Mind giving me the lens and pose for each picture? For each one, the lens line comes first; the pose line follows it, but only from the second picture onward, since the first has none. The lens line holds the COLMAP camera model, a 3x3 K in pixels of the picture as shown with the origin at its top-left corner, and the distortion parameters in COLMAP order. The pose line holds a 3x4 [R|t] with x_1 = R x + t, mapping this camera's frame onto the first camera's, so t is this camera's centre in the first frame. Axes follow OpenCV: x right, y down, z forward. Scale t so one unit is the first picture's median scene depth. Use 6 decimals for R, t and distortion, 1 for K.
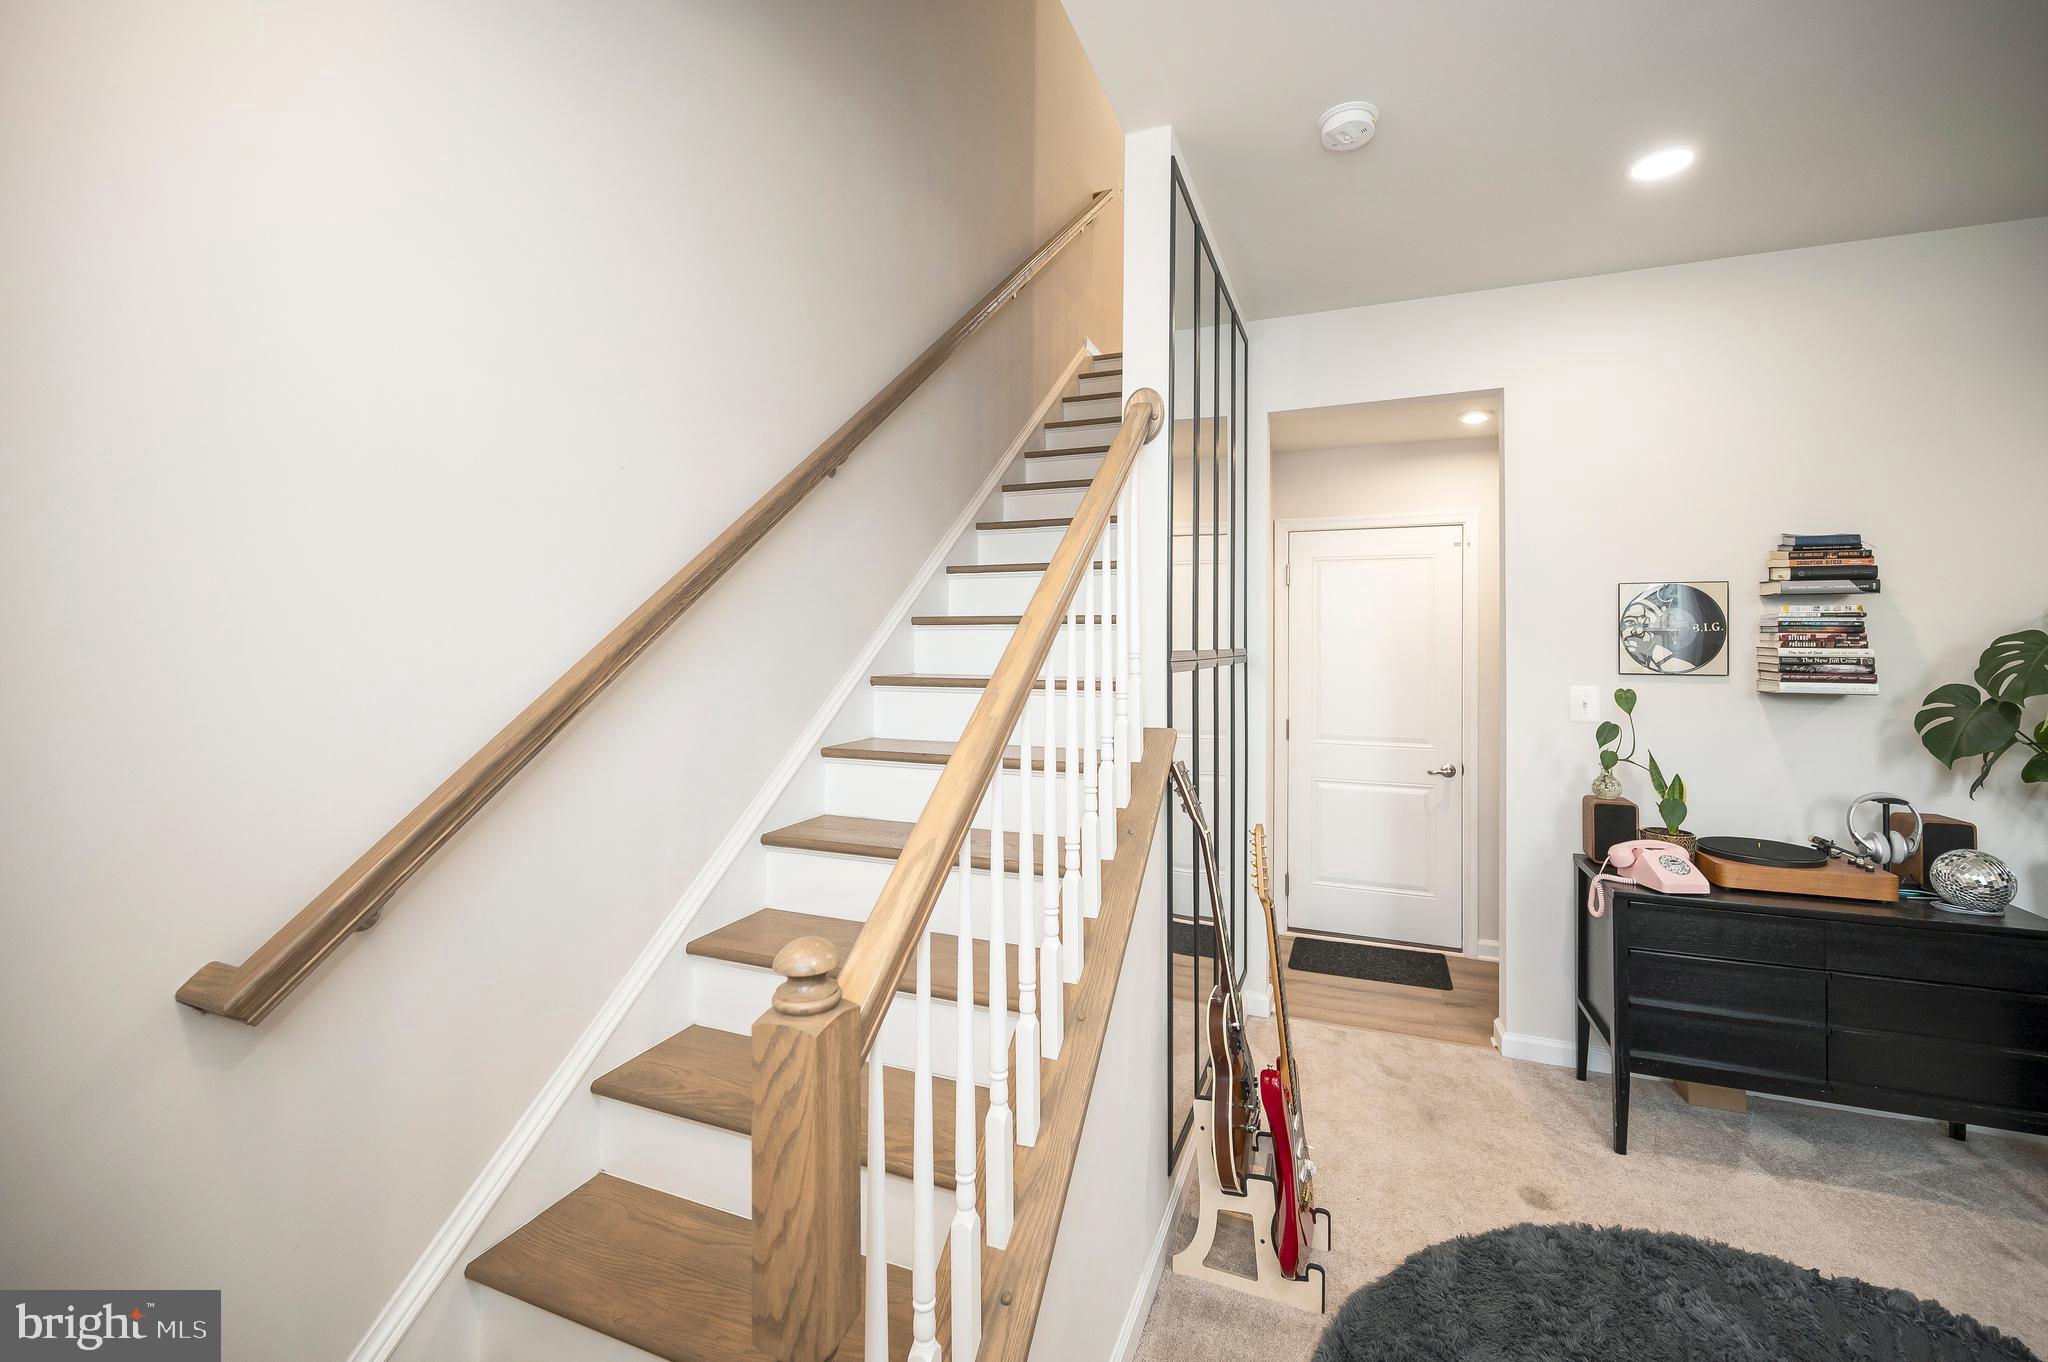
lens RADIAL K [[866.1, 0, 1033.2], [0, 866.1, 631.5], [0, 0, 1]] dist [-0.000126, 0.000298]
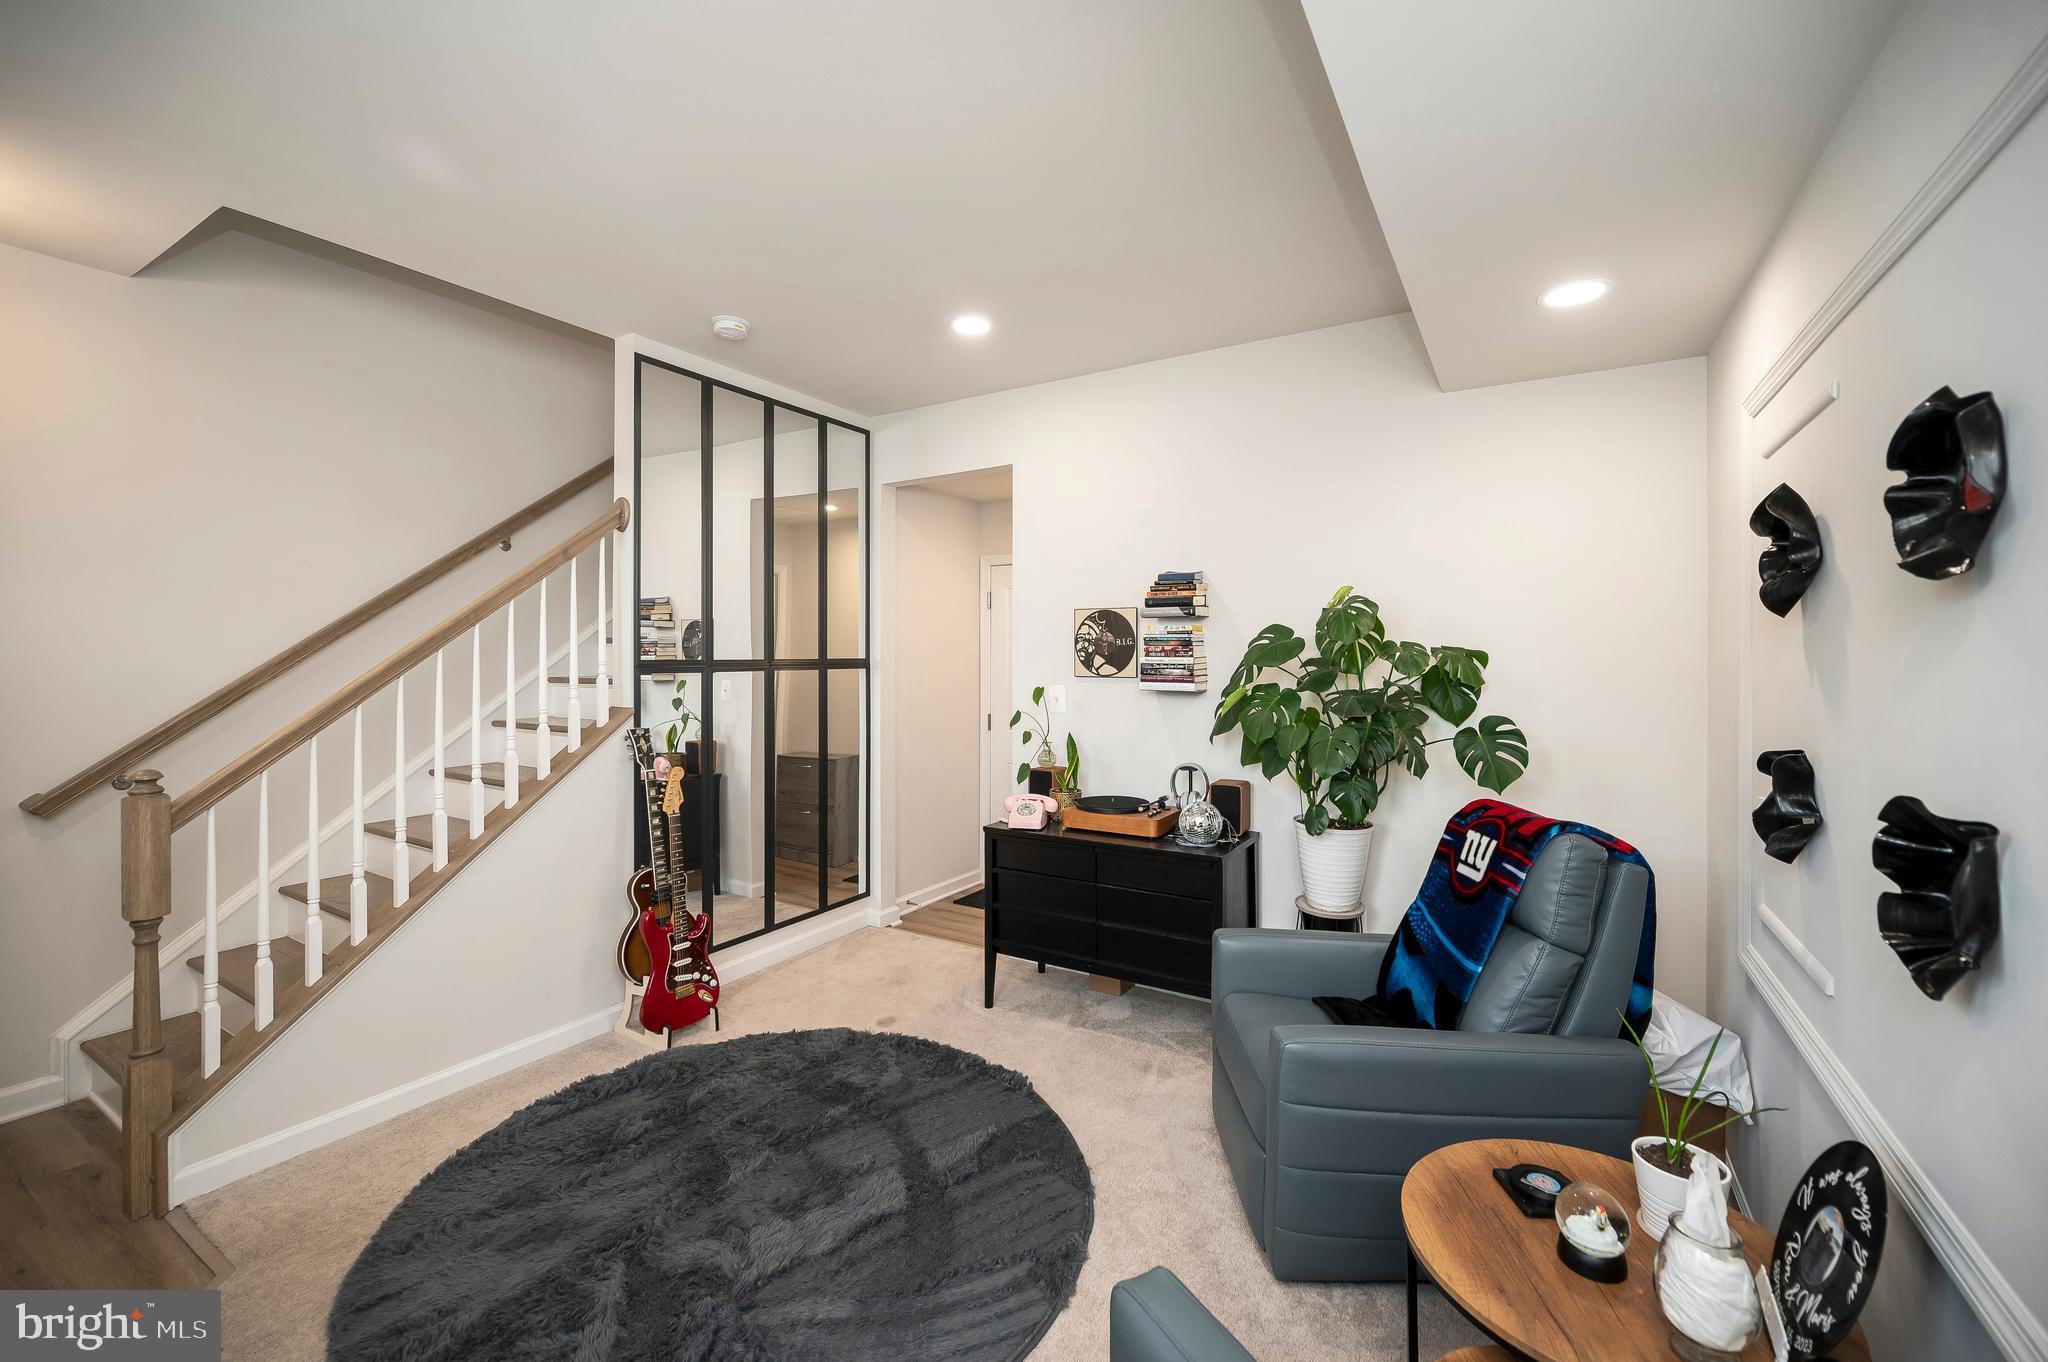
lens RADIAL K [[837.1, 0, 1028.3], [0, 837.1, 653.7], [0, 0, 1]] dist [-0.000208, -0.000040]
pose [[0.985383, -0.000089, -0.170355, 0.931388], [0.001687, 0.999956, 0.009236, 0.001421], [0.170347, -0.009388, 0.985339, -0.336280]]
